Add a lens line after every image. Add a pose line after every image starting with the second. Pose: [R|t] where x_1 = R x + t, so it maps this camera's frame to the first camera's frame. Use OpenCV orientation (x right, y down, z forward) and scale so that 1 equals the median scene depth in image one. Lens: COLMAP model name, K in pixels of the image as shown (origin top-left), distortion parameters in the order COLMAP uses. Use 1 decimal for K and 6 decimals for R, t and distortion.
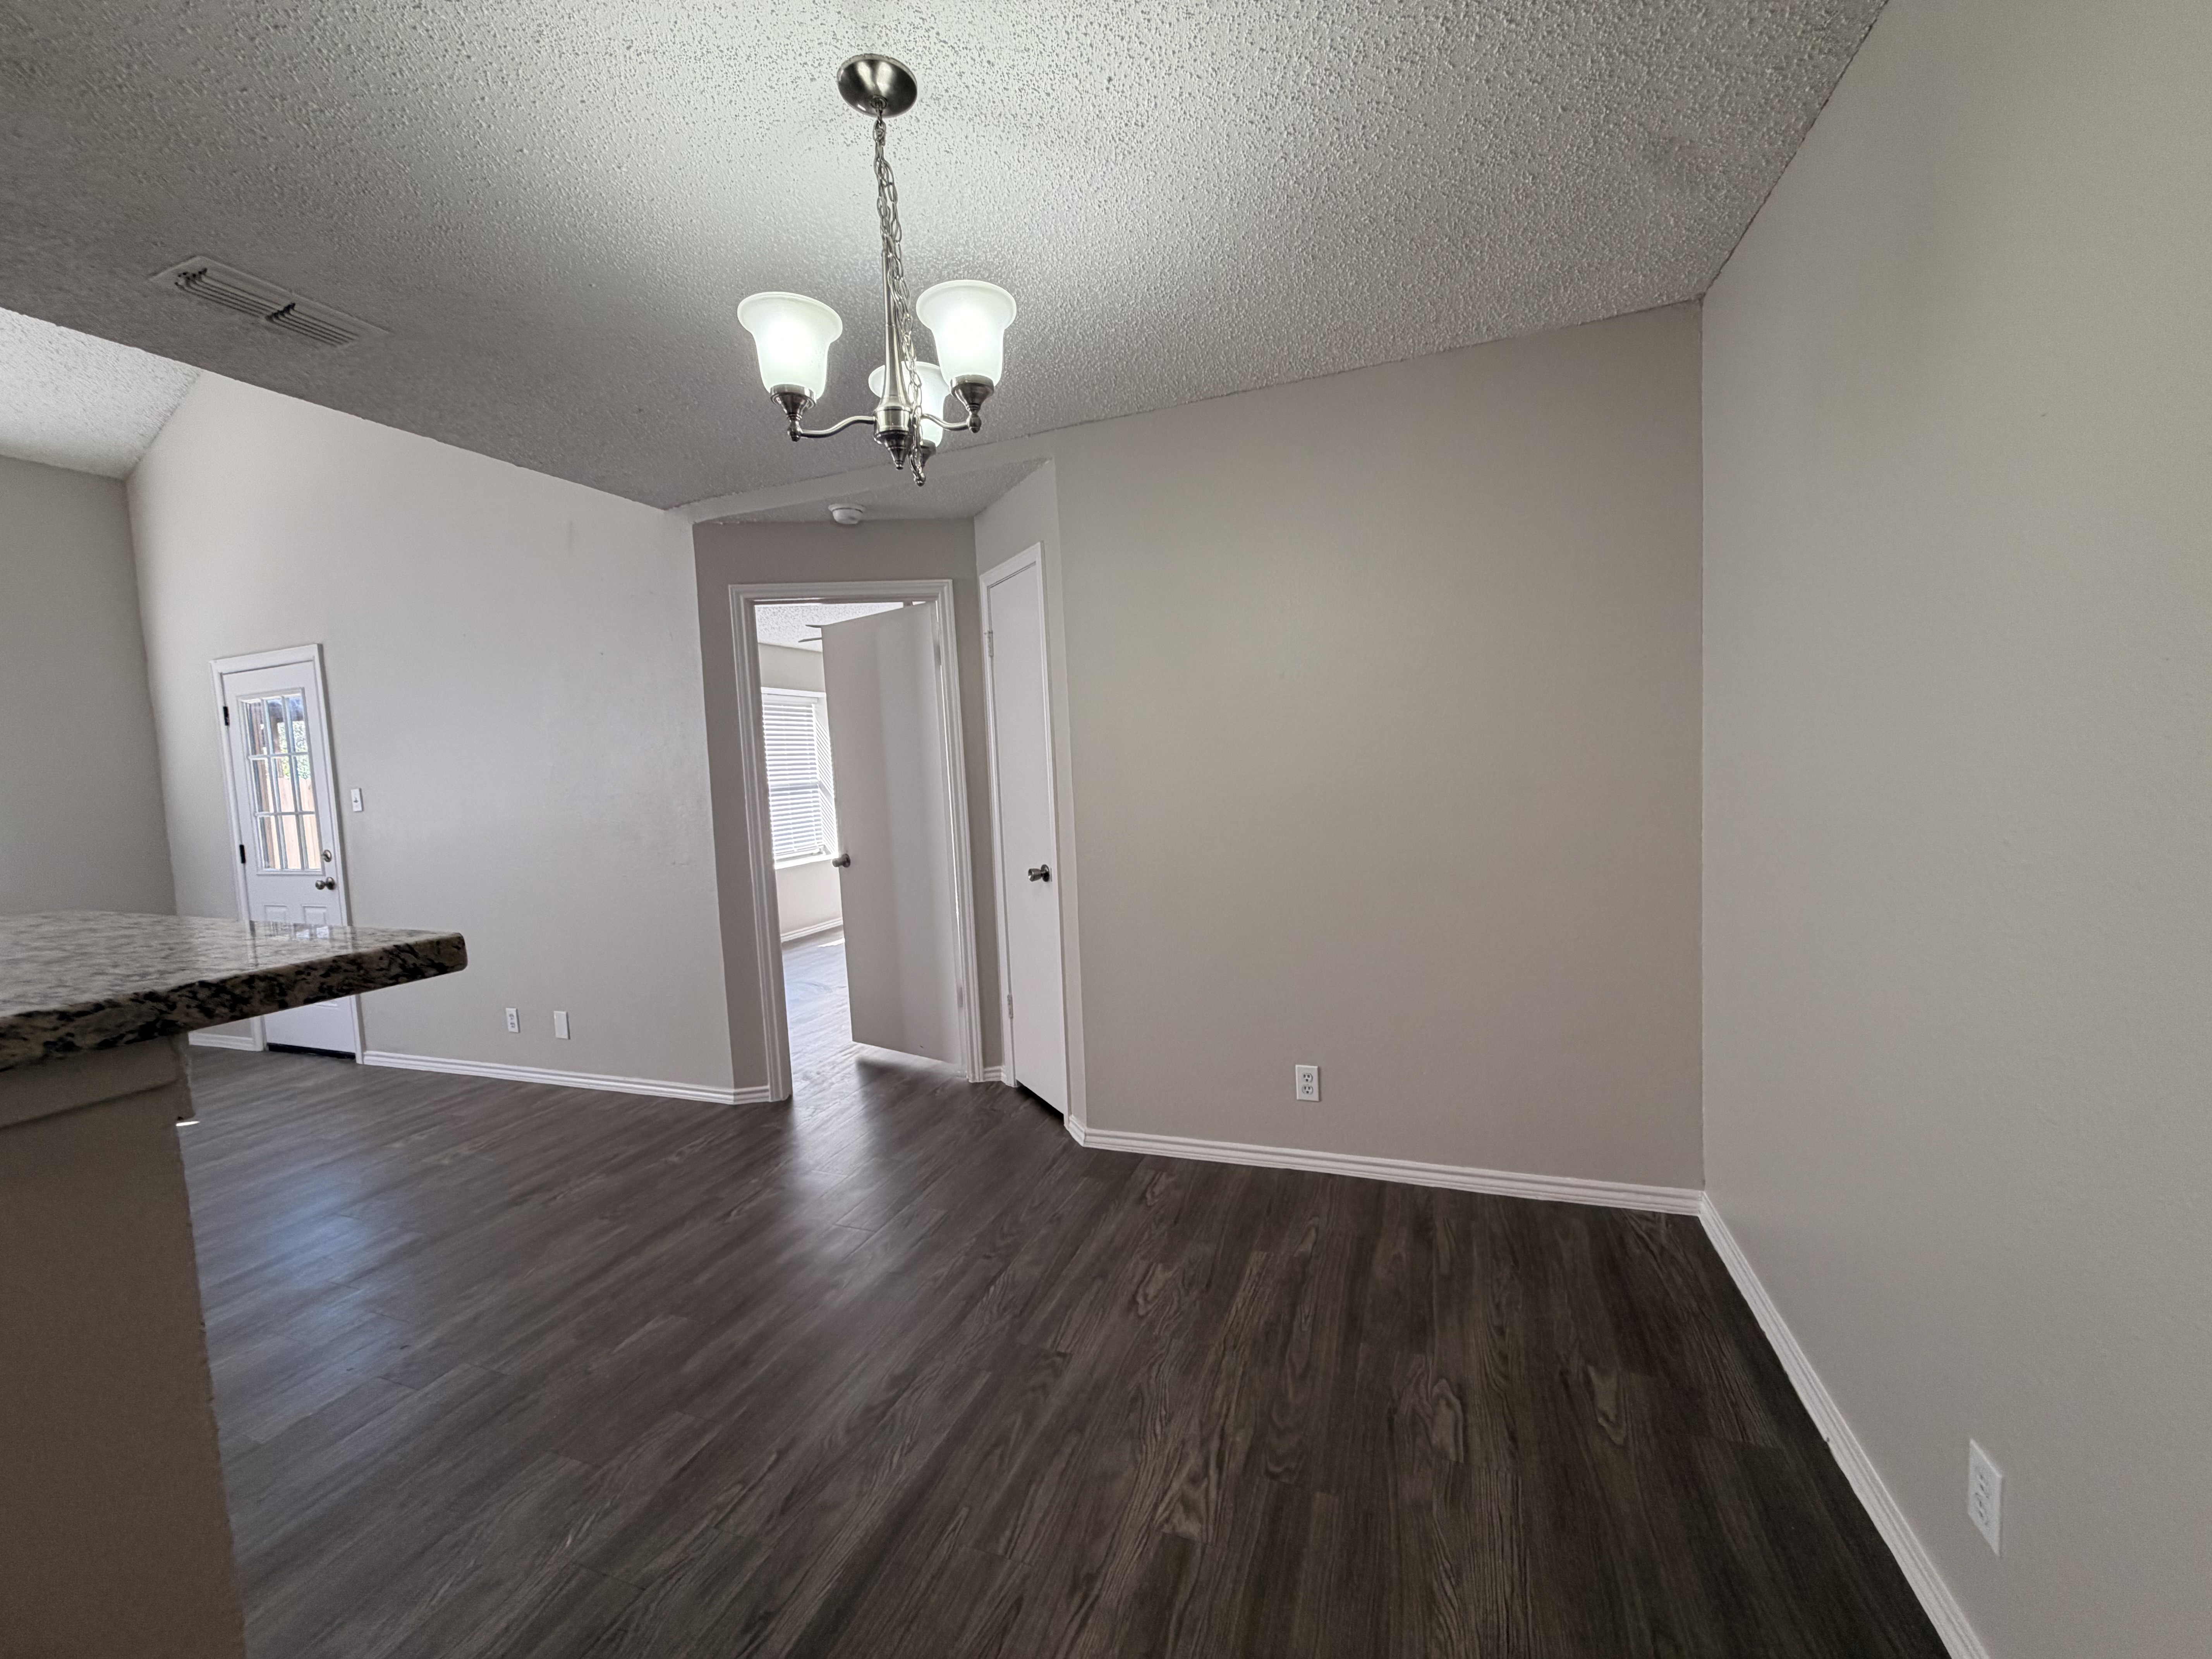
lens RADIAL K [[881.3, 0, 1103.5], [0, 881.3, 825.2], [0, 0, 1]] dist [-0.001146, 0.001097]
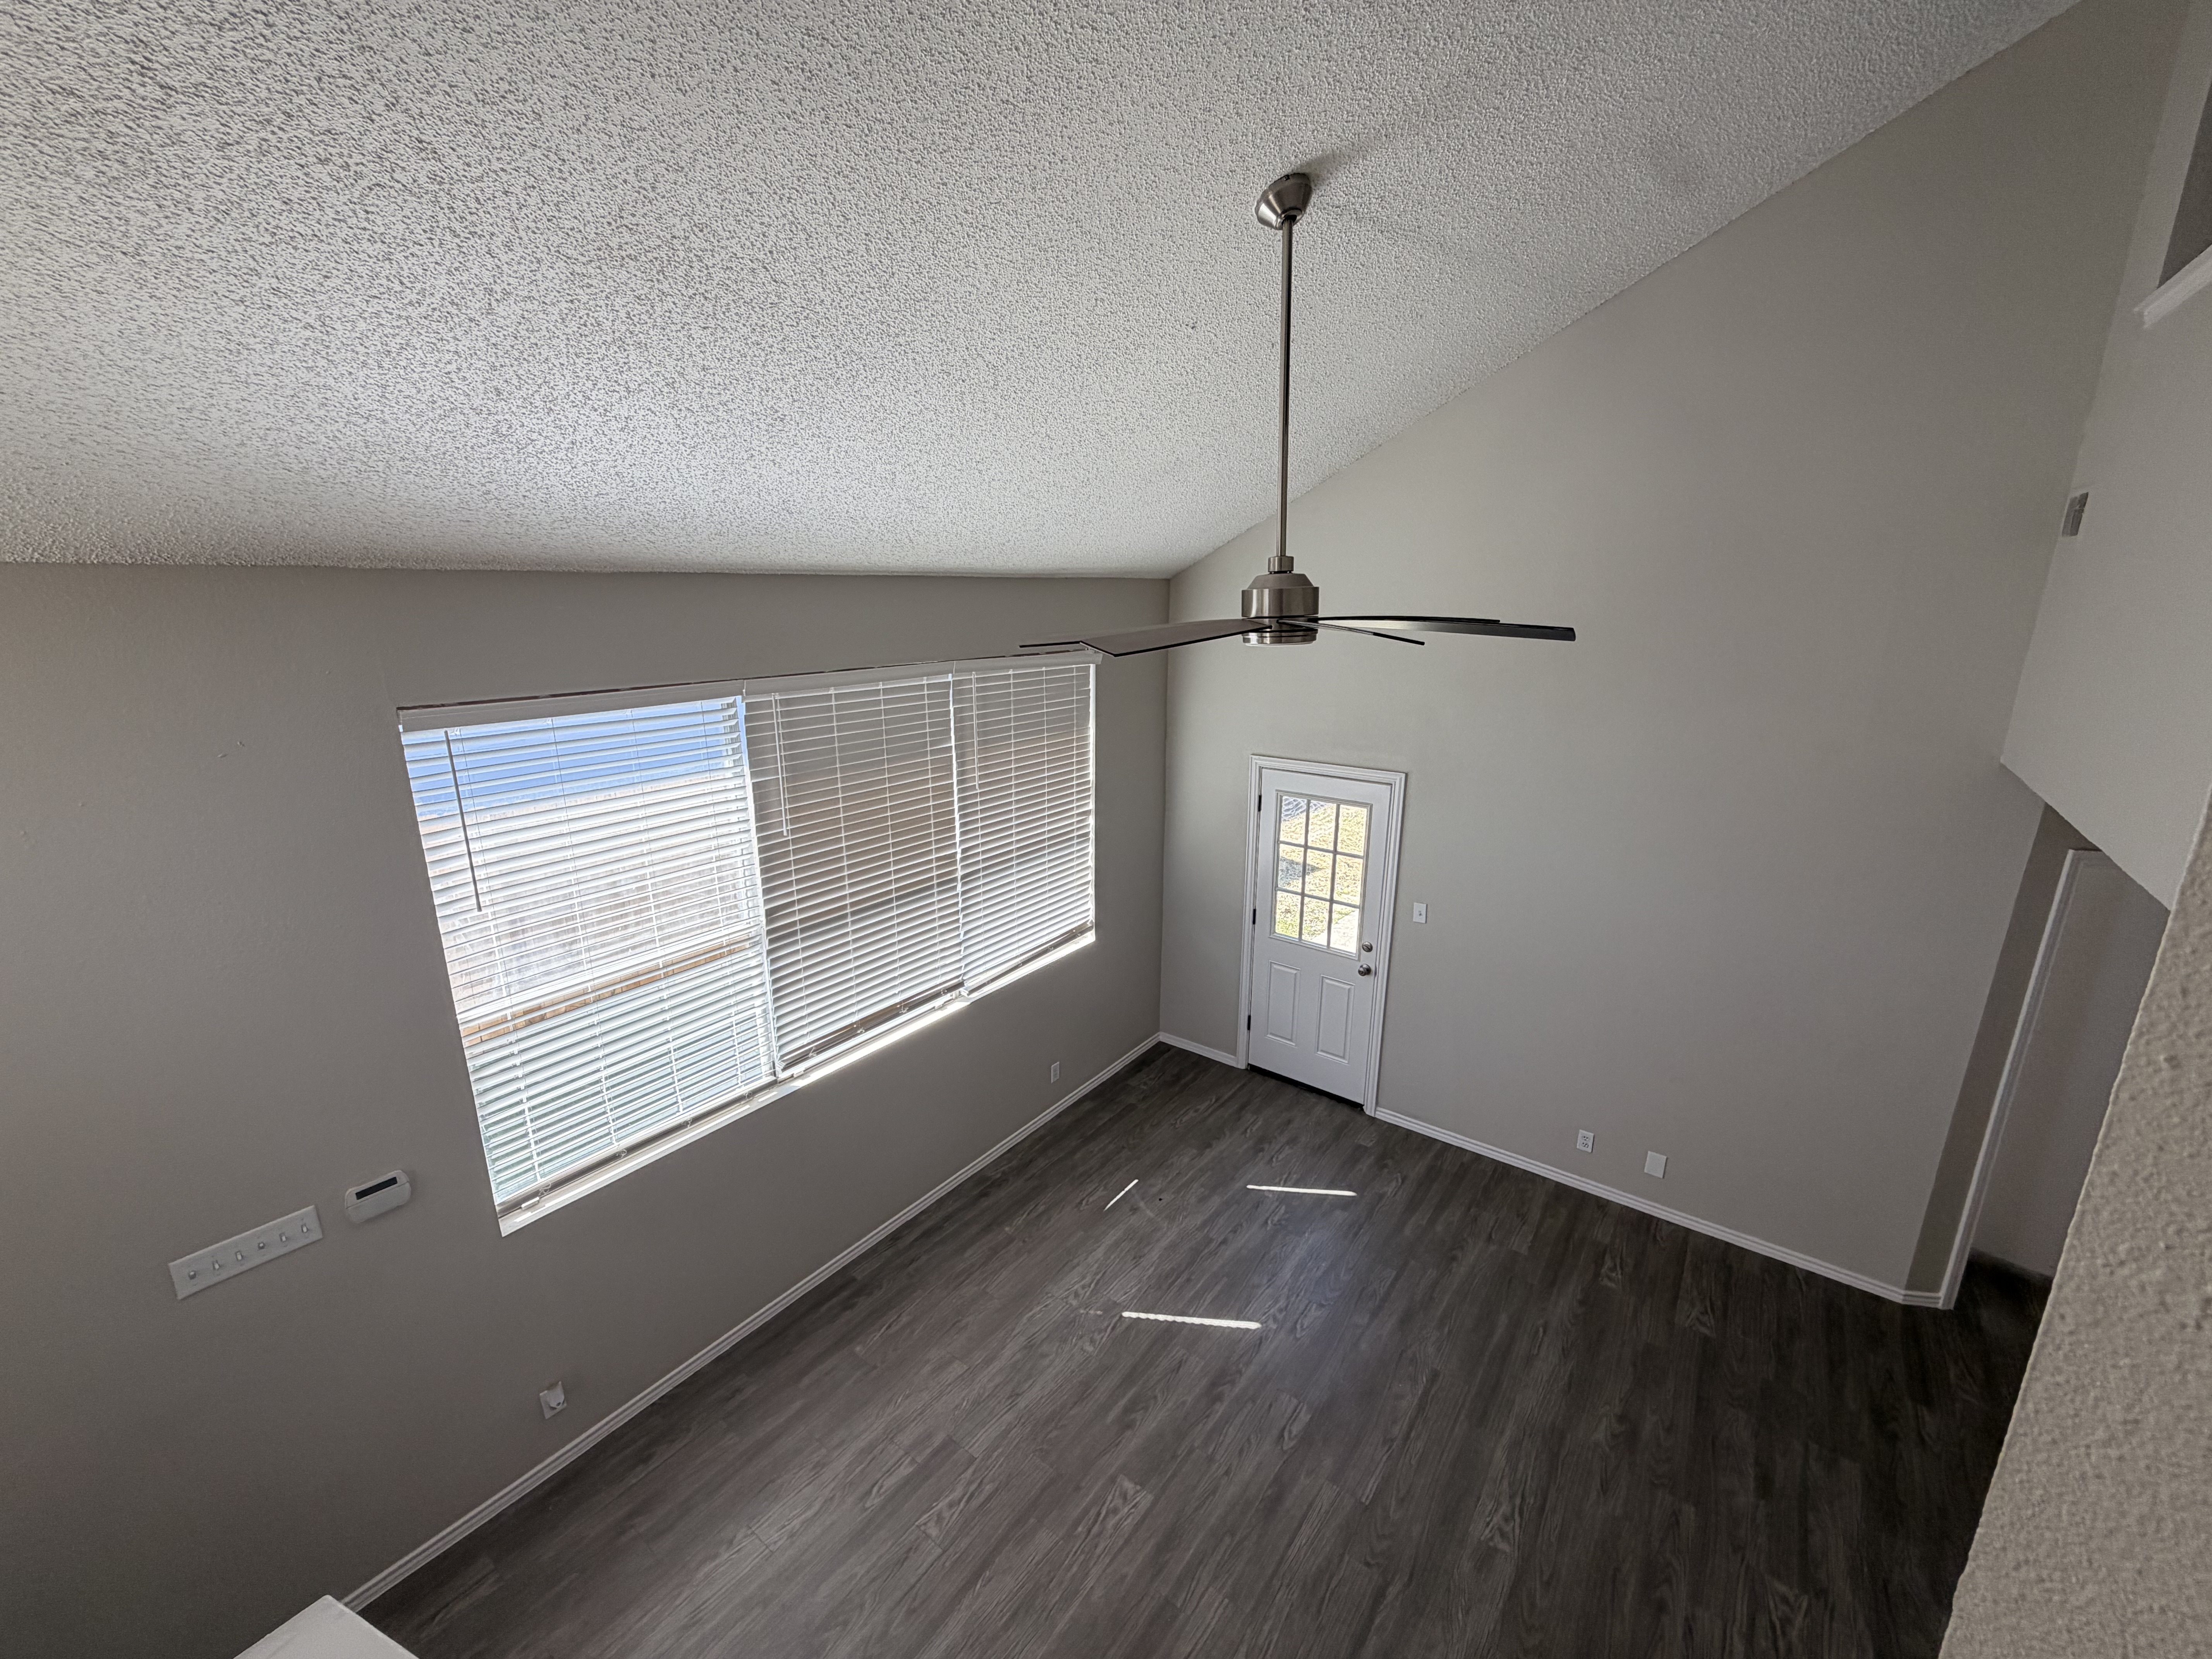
lens RADIAL K [[881.3, 0, 1100.1], [0, 881.3, 828.9], [0, 0, 1]] dist [-0.001146, 0.001097]
pose [[0.955154, 0.121319, -0.270115, -2.141242], [-0.064643, 0.975645, 0.209614, -0.776608], [0.288967, -0.182753, 0.939734, -0.359415]]
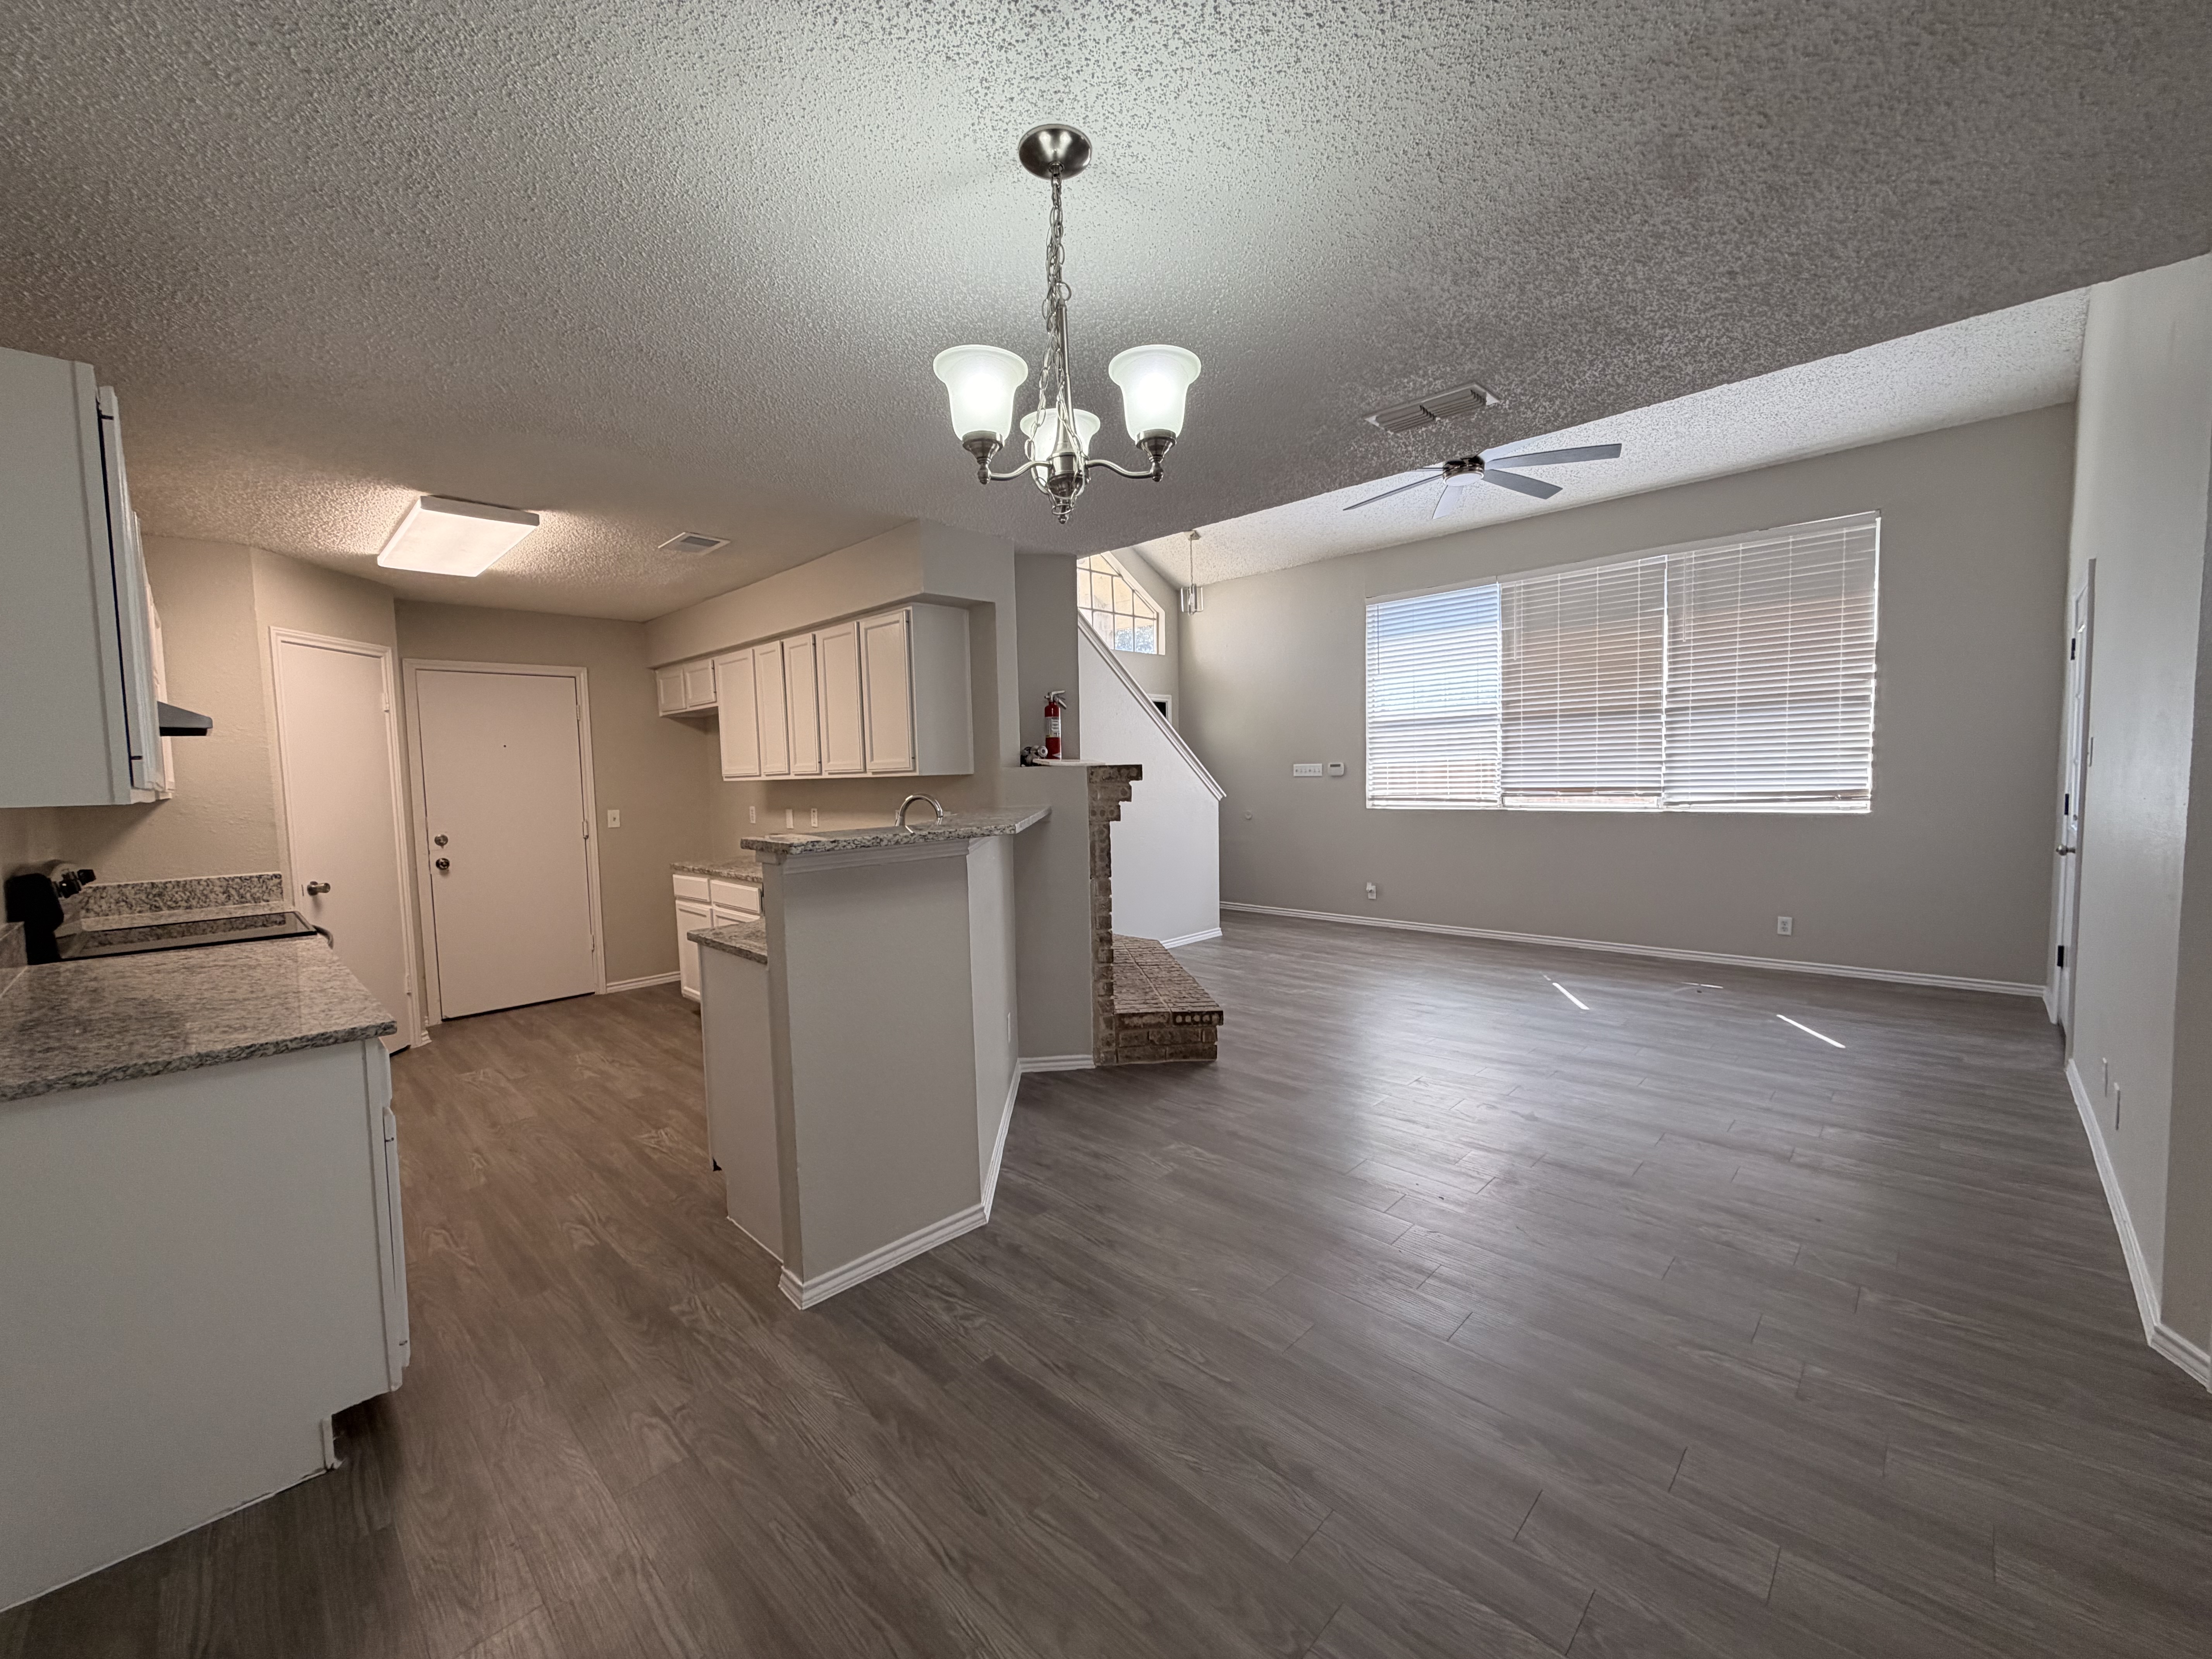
lens RADIAL K [[881.3, 0, 1098.3], [0, 881.3, 827.6], [0, 0, 1]] dist [-0.001146, 0.001097]
pose [[-0.402578, 0.120636, -0.907402, 0.576229], [-0.014664, 0.990301, 0.138163, -0.131426], [0.915268, 0.068927, -0.396905, 1.120532]]
